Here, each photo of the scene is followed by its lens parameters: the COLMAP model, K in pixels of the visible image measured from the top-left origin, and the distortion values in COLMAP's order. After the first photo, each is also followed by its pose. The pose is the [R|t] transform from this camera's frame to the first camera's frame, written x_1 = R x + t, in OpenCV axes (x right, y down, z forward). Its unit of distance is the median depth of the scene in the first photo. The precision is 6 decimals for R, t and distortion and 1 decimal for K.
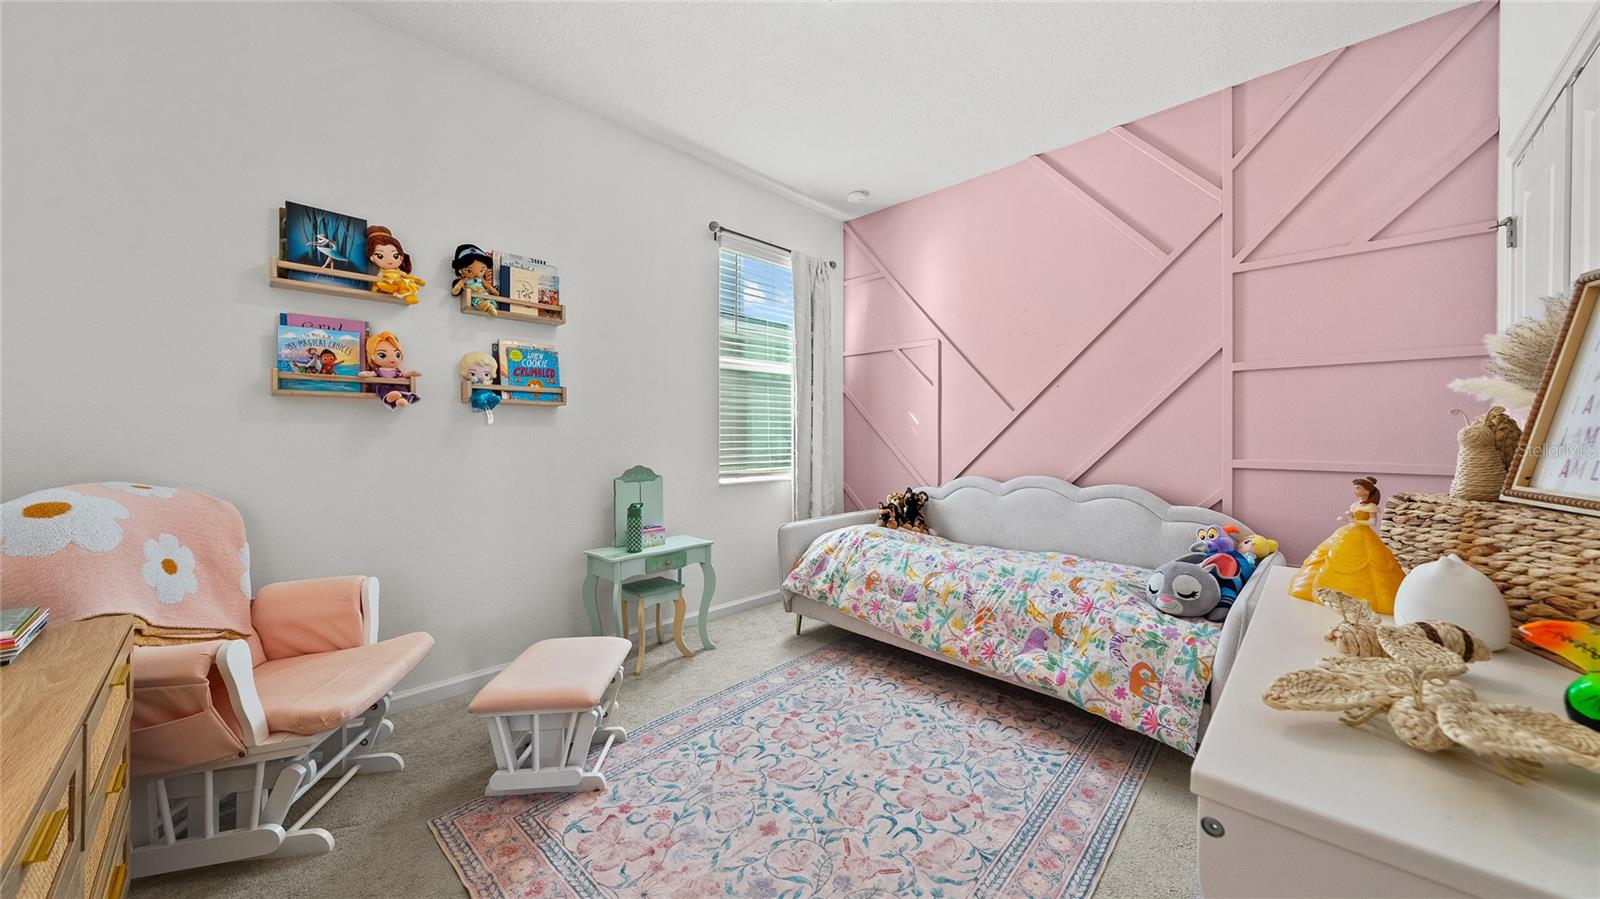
lens RADIAL K [[552.7, 0, 783.6], [0, 552.7, 440.7], [0, 0, 1]] dist [-0.001337, 0.000277]
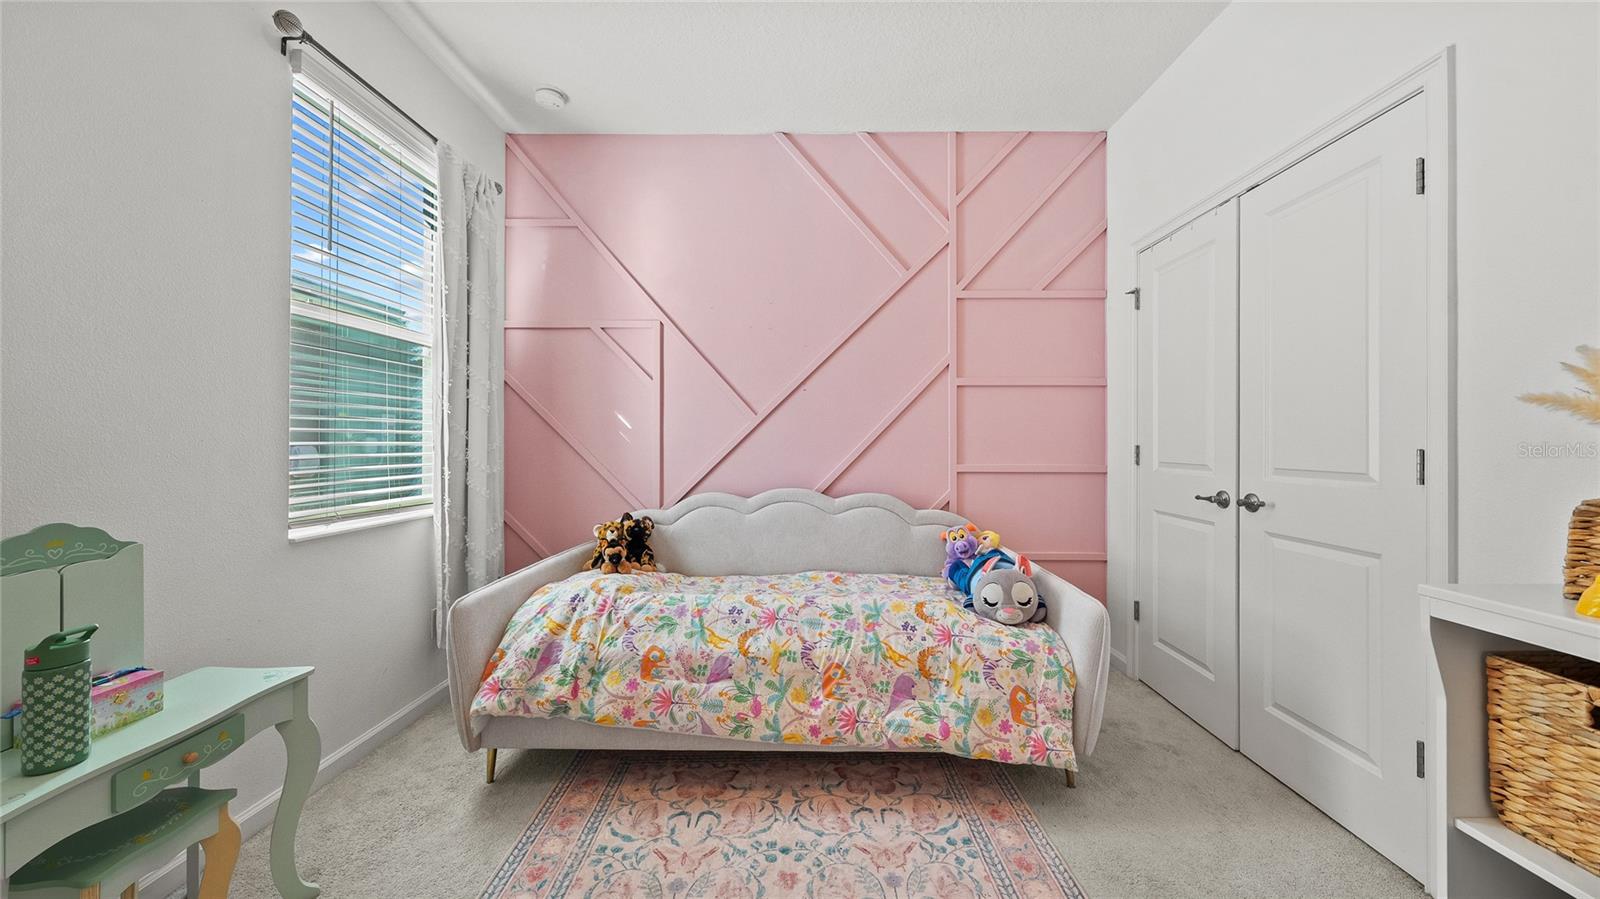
lens RADIAL K [[552.7, 0, 798.7], [0, 552.7, 438.5], [0, 0, 1]] dist [-0.001337, 0.000277]
pose [[0.702663, 0.003004, 0.711517, -0.202830], [0.007684, 0.999901, -0.011810, -0.007033], [-0.711482, 0.013765, 0.702570, 0.434716]]
